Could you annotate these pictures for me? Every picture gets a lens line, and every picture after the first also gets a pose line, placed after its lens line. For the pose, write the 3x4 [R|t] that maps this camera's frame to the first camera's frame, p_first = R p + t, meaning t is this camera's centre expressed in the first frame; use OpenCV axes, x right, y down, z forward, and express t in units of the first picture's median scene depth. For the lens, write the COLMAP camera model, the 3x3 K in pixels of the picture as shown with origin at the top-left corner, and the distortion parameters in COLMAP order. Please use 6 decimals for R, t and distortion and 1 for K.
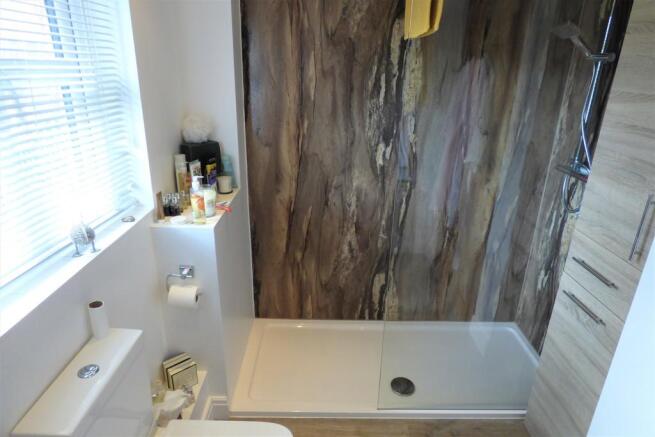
lens RADIAL K [[398.1, 0, 326.1], [0, 398.1, 222.7], [0, 0, 1]] dist [-0.003536, -0.006483]
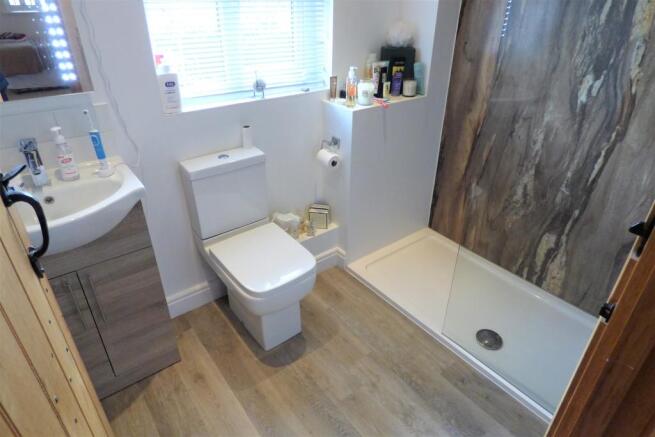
lens RADIAL K [[398.1, 0, 326.2], [0, 398.1, 215.9], [0, 0, 1]] dist [-0.003536, -0.006483]
pose [[0.610331, 0.385106, -0.692235, 0.453638], [-0.288358, 0.921928, 0.258649, 0.011327], [0.737798, 0.041750, 0.673729, 0.068830]]
